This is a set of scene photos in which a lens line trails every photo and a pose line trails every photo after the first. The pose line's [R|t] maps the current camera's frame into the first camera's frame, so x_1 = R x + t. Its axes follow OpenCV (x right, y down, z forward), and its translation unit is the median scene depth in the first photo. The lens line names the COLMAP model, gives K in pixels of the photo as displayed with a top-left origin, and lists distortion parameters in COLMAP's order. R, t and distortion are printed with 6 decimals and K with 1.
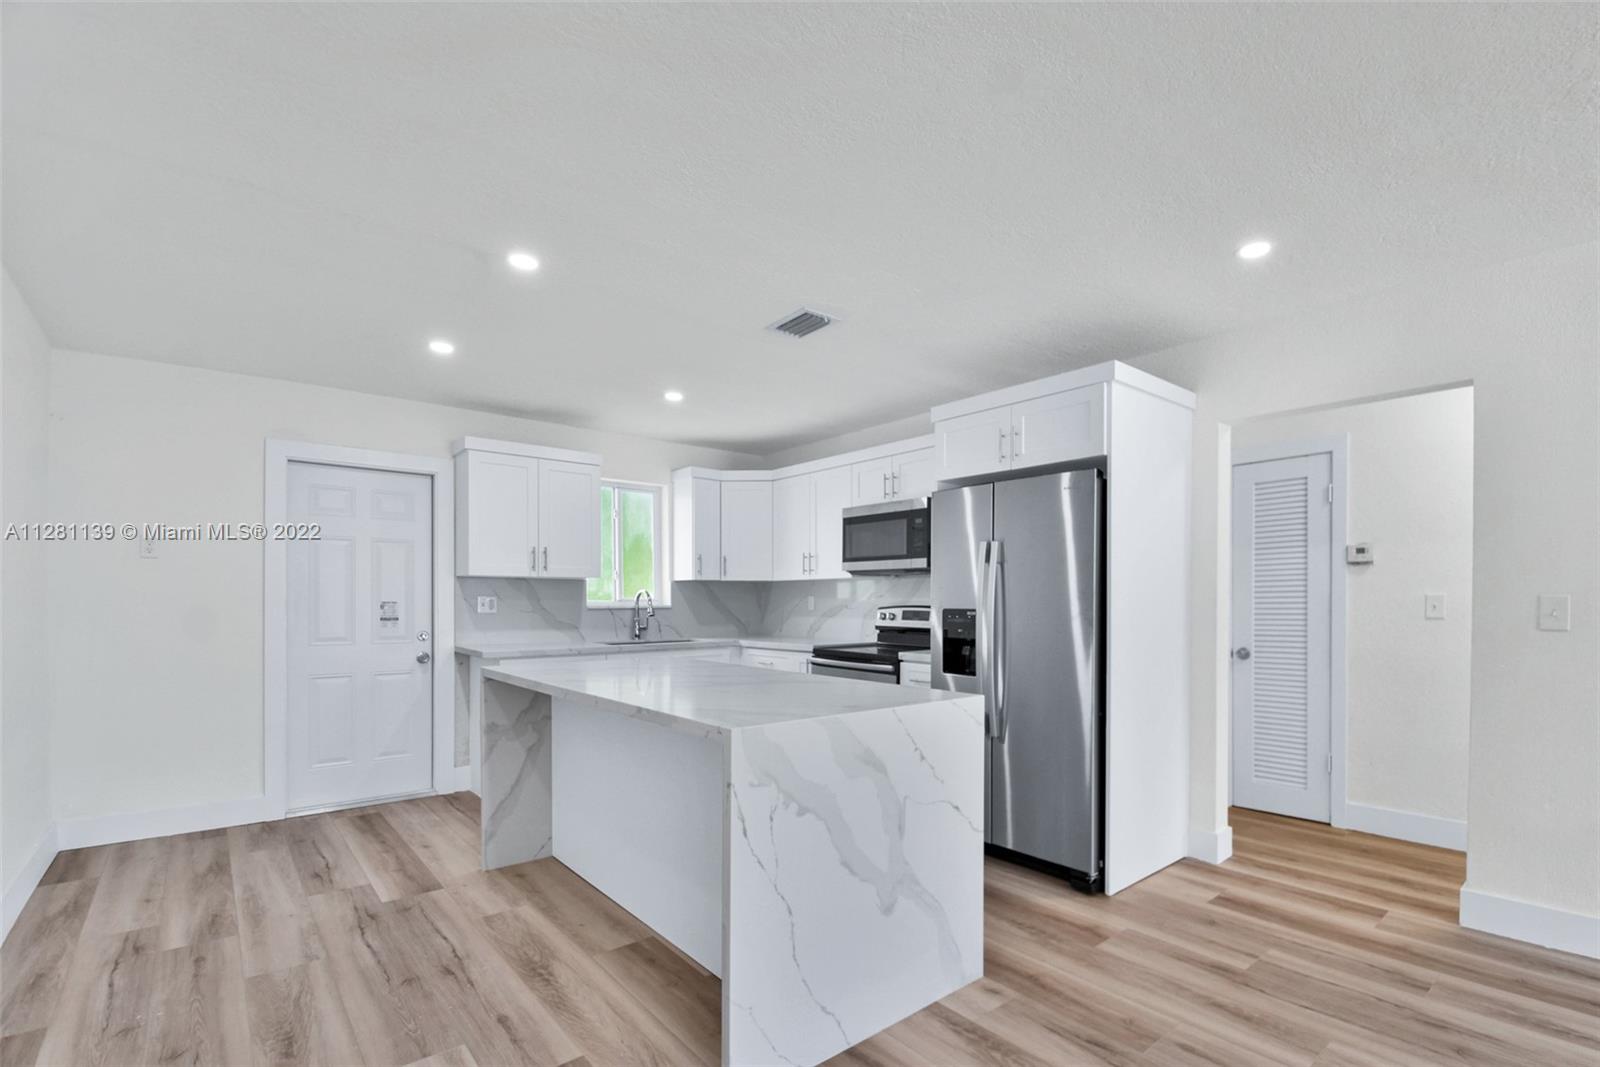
lens RADIAL K [[731.0, 0, 858.2], [0, 731.0, 599.2], [0, 0, 1]] dist [0.019379, -0.023709]
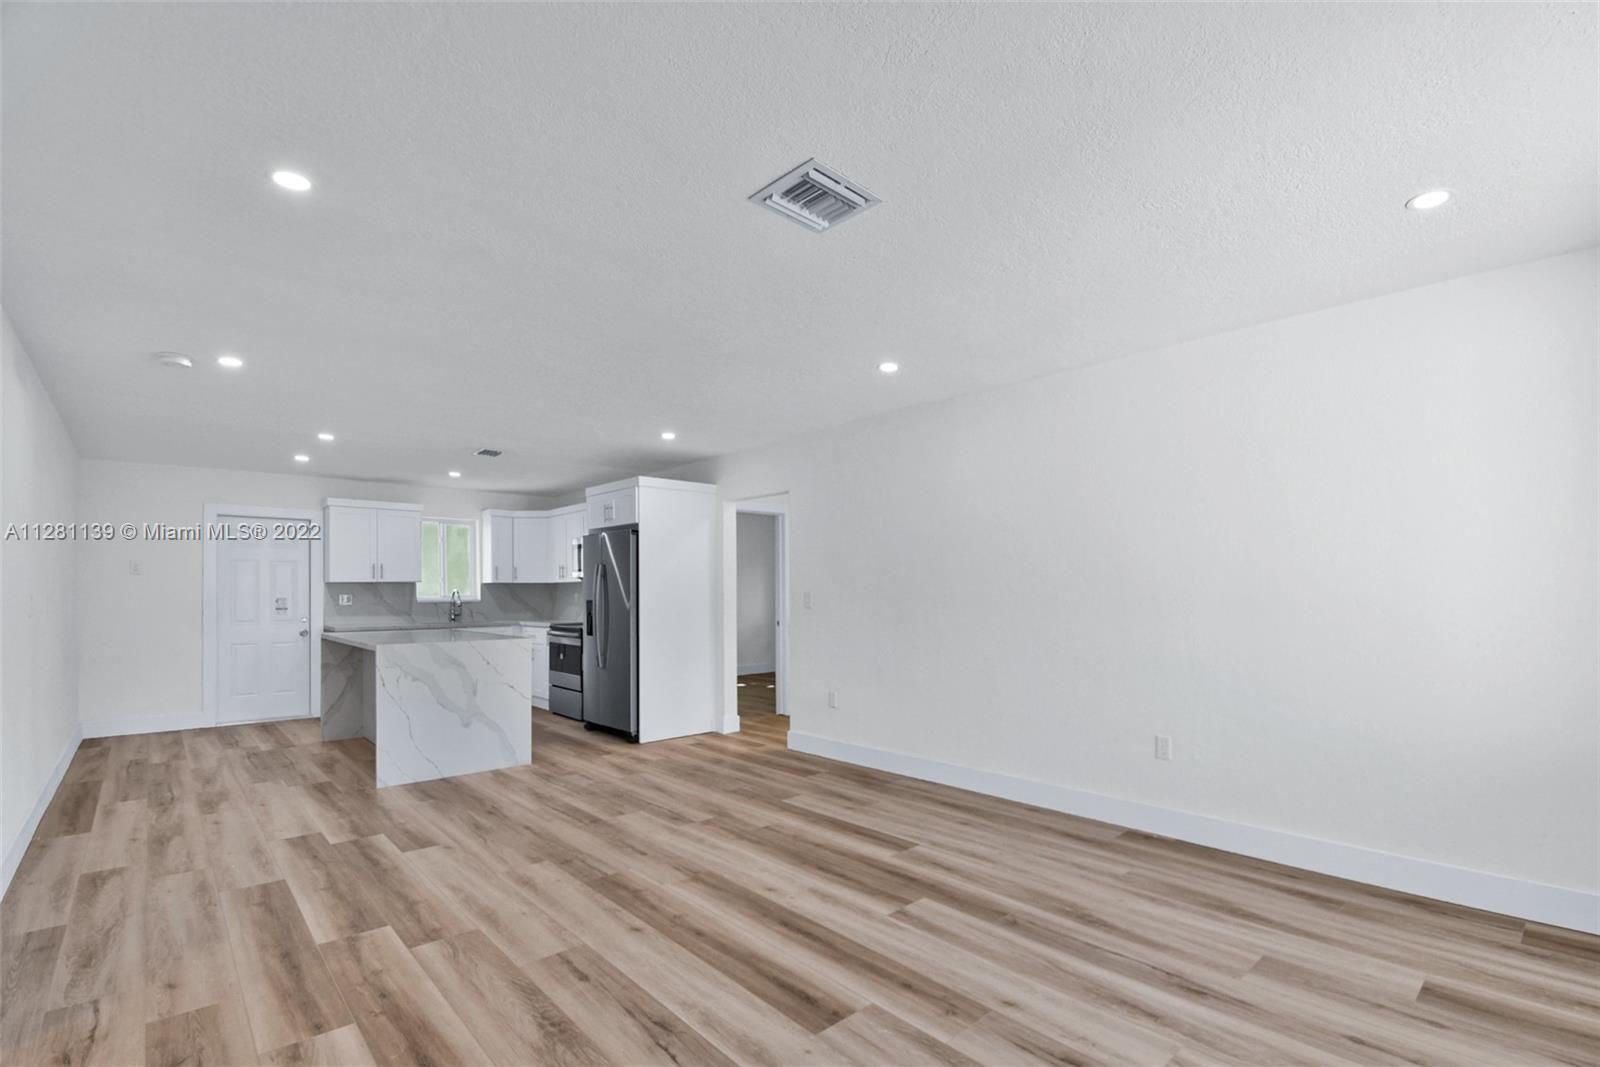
lens RADIAL K [[724.7, 0, 856.4], [0, 724.7, 590.3], [0, 0, 1]] dist [0.019965, -0.024008]
pose [[0.999005, -0.006692, 0.044102, 0.636490], [0.006816, 0.999973, -0.002649, -0.001807], [-0.044083, 0.002947, 0.999024, -0.753950]]
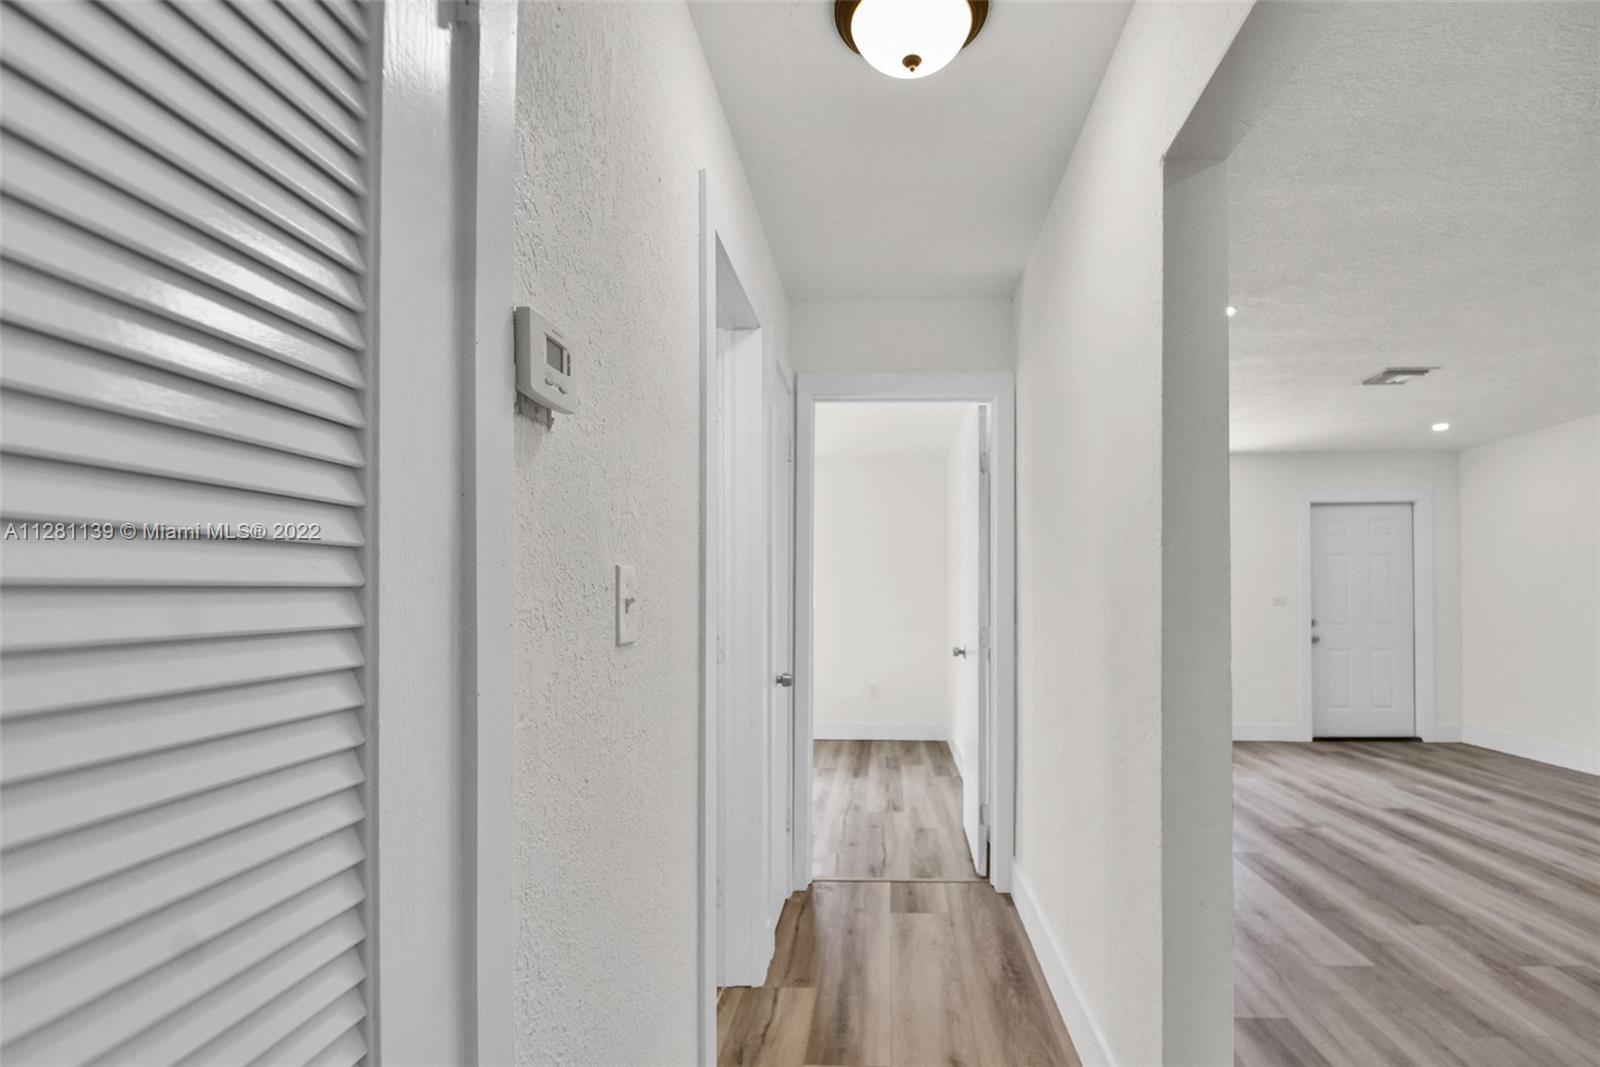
lens RADIAL K [[747.8, 0, 857.9], [0, 747.8, 589.7], [0, 0, 1]] dist [0.022337, -0.025769]
pose [[-0.718860, 0.009903, 0.695084, 0.446127], [0.000446, 0.999905, -0.013784, 0.007454], [-0.695155, -0.009599, -0.718796, 1.061214]]
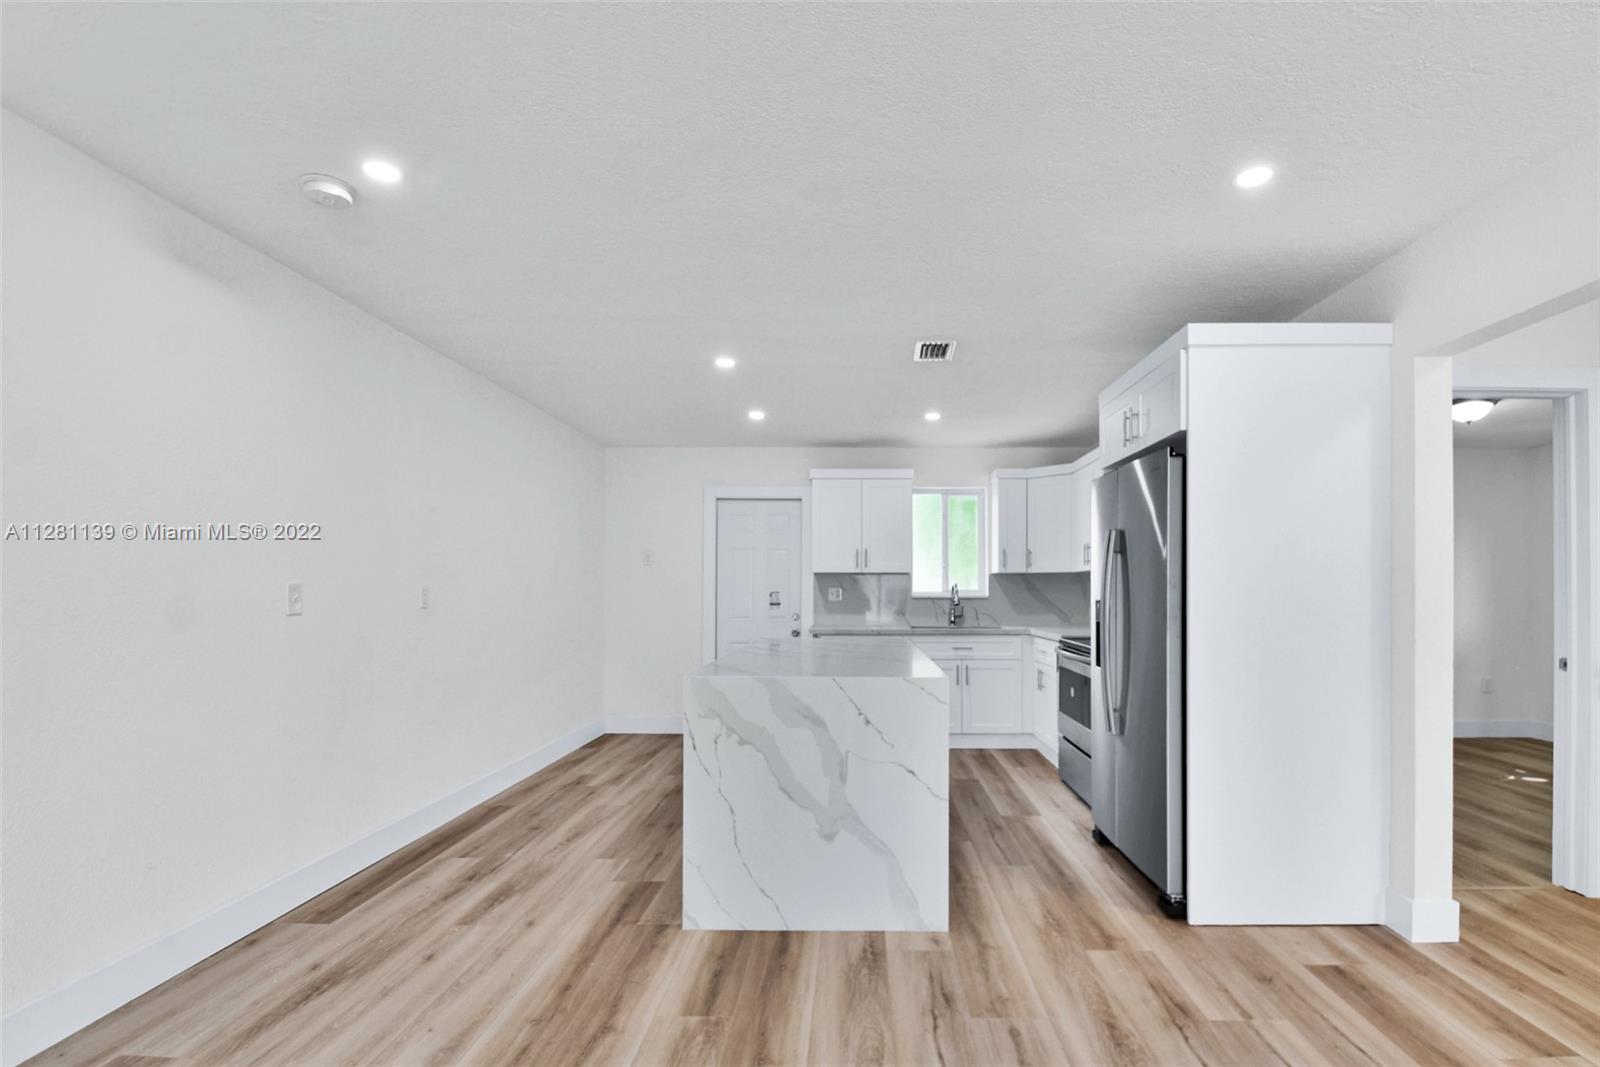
lens RADIAL K [[747.8, 0, 857.9], [0, 747.8, 589.7], [0, 0, 1]] dist [0.022337, -0.025769]
pose [[0.744277, 0.000371, -0.667870, 0.491225], [-0.000864, 1.000000, -0.000408, -0.000413], [0.667870, 0.000881, 0.744277, 0.039476]]
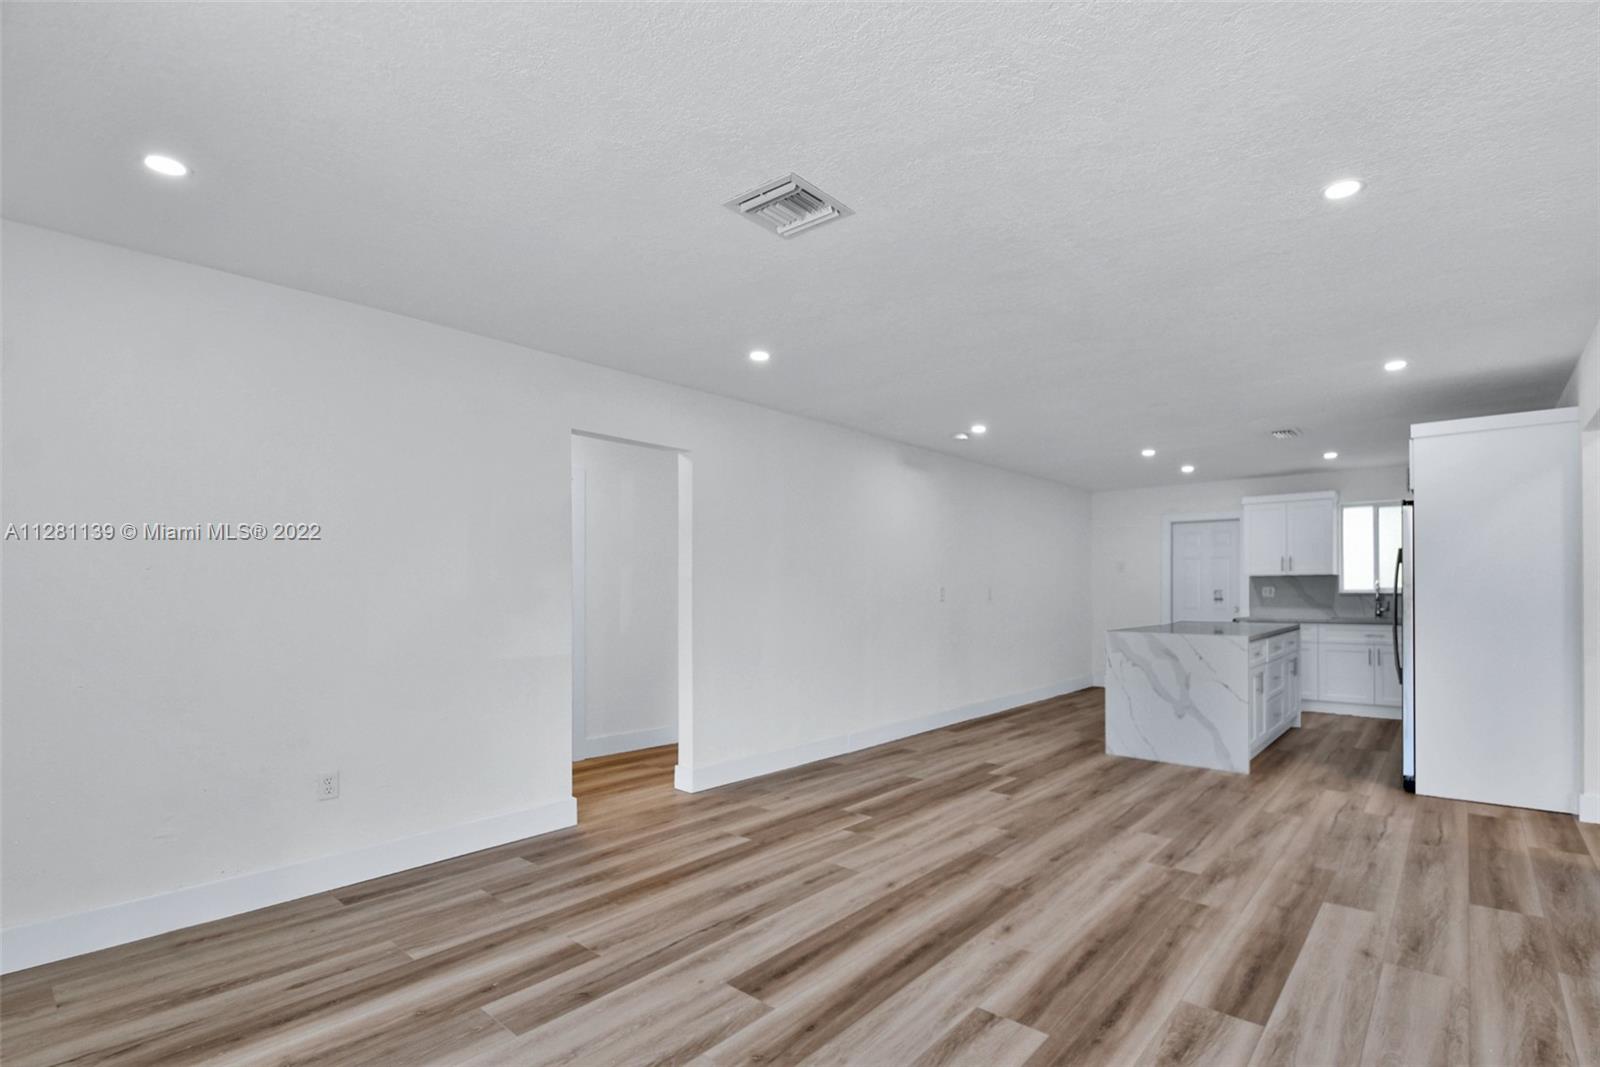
lens RADIAL K [[747.8, 0, 857.9], [0, 747.8, 589.7], [0, 0, 1]] dist [0.022337, -0.025769]
pose [[0.163442, -0.000367, -0.986553, 1.221167], [0.004103, 0.999992, 0.000308, -0.002007], [0.986544, -0.004098, 0.163442, -0.243150]]
